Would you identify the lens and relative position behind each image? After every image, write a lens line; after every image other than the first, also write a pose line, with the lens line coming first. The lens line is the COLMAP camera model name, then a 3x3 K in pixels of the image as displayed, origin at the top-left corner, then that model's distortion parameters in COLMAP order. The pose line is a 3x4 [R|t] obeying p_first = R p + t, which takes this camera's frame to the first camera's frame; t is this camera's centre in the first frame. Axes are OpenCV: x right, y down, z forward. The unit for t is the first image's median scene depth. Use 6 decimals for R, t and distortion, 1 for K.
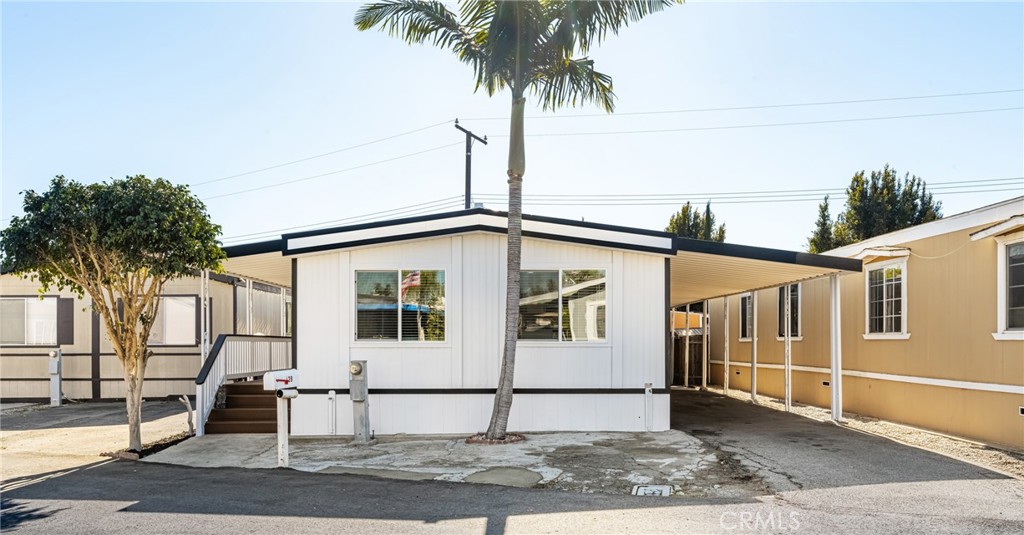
lens RADIAL K [[768.2, 0, 513.8], [0, 768.2, 348.5], [0, 0, 1]] dist [0.025836, -0.007700]
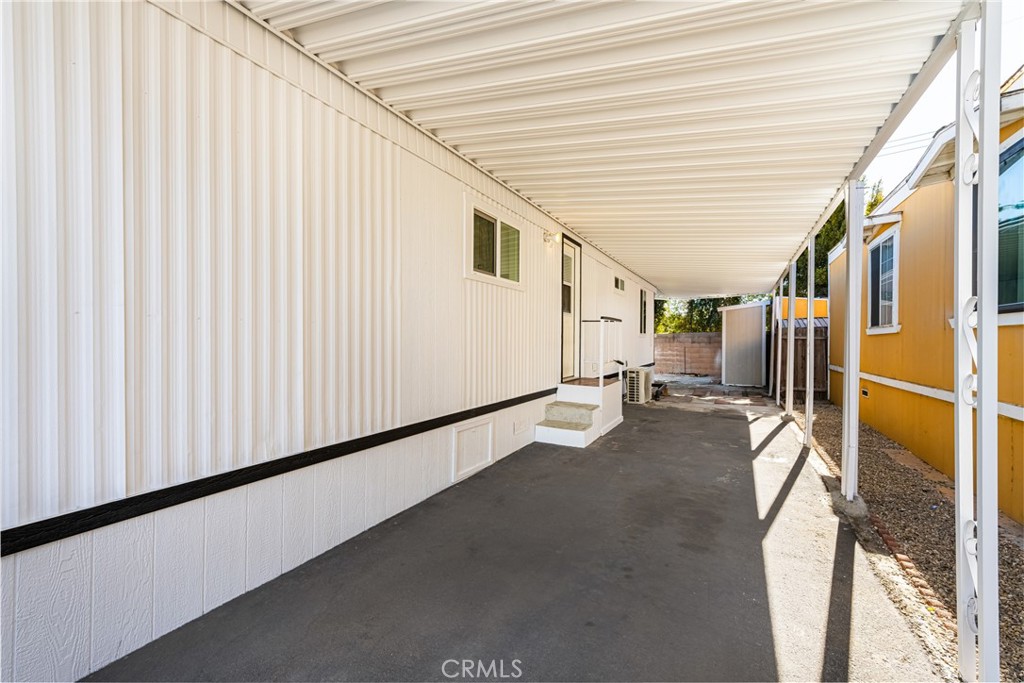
lens RADIAL K [[465.0, 0, 504.4], [0, 465.0, 345.7], [0, 0, 1]] dist [0.004131, -0.001439]
pose [[0.891949, 0.008388, -0.452058, 0.366955], [-0.006840, 0.999964, 0.005059, -0.001594], [0.452084, -0.001420, 0.891974, 1.019290]]
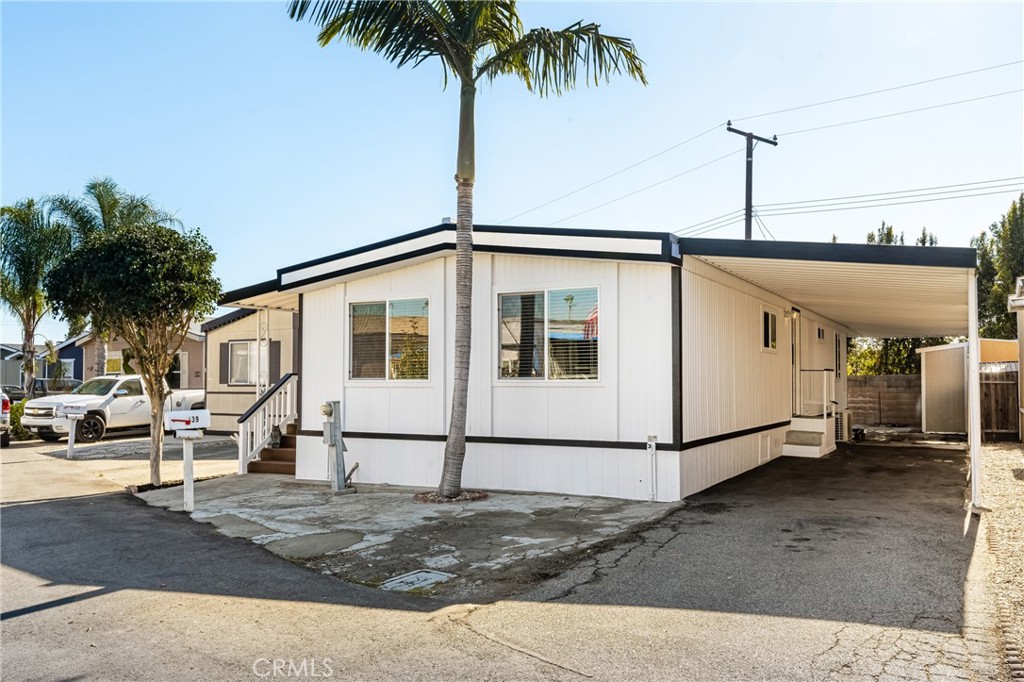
lens RADIAL K [[828.4, 0, 511.0], [0, 828.4, 367.6], [0, 0, 1]] dist [0.014797, -0.006630]
pose [[0.873660, -0.008775, -0.486459, 0.427513], [-0.003803, 0.999684, -0.024863, -0.000239], [0.486523, 0.023572, 0.873350, 0.220200]]
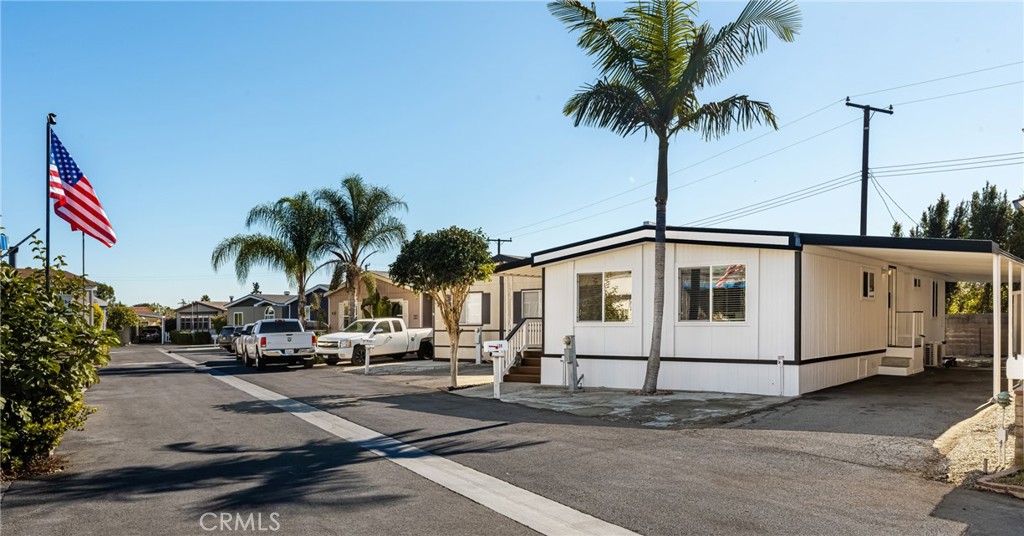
lens RADIAL K [[766.5, 0, 471.2], [0, 766.5, 347.6], [0, 0, 1]] dist [0.003227, -0.004411]
pose [[0.756308, 0.017469, -0.653982, 0.569976], [0.001787, 0.999585, 0.028768, -0.003382], [0.654213, -0.022926, 0.755963, -0.222381]]
